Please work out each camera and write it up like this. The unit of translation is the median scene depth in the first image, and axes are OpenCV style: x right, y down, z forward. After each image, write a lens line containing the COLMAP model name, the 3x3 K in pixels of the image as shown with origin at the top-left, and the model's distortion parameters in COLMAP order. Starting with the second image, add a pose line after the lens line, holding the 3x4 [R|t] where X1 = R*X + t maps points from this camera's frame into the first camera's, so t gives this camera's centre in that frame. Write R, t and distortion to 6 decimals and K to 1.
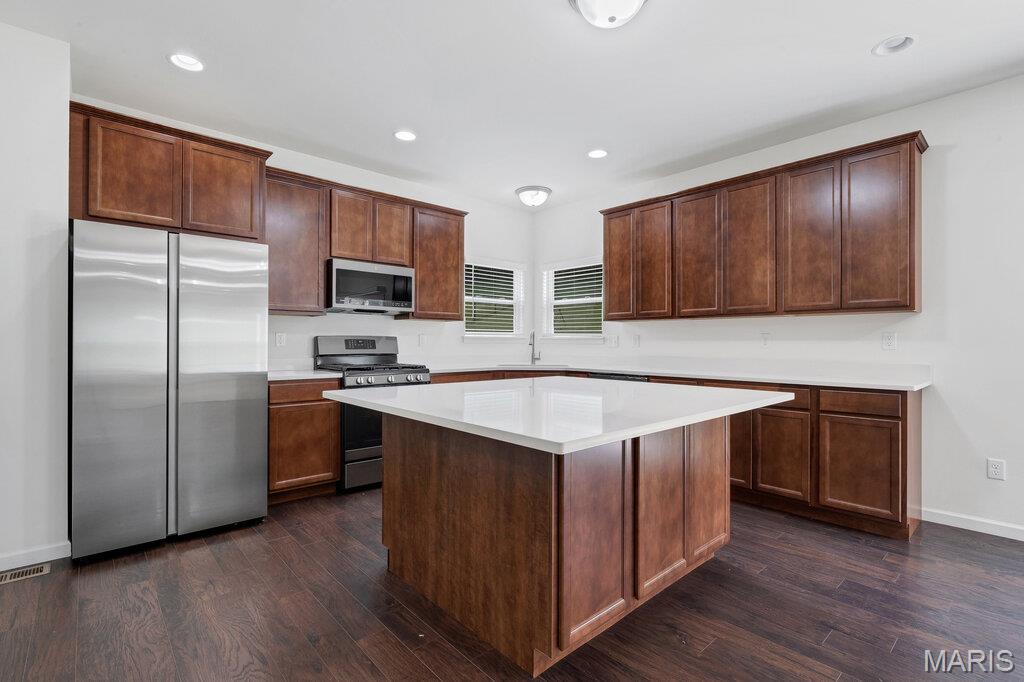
lens RADIAL K [[471.6, 0, 511.0], [0, 471.6, 341.5], [0, 0, 1]] dist [0.002537, 0.000387]
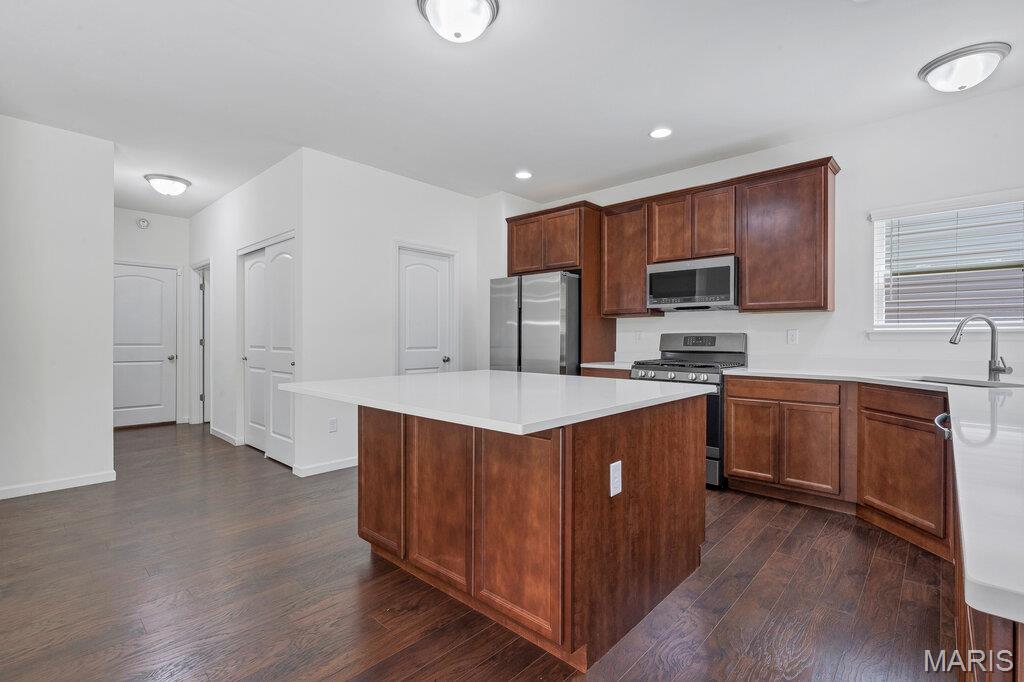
lens RADIAL K [[471.6, 0, 506.3], [0, 471.6, 338.9], [0, 0, 1]] dist [0.002537, 0.000387]
pose [[0.086446, -0.002823, -0.996253, 0.784410], [0.000105, 0.999996, -0.002825, 0.004095], [0.996257, 0.000140, 0.086446, 0.620275]]
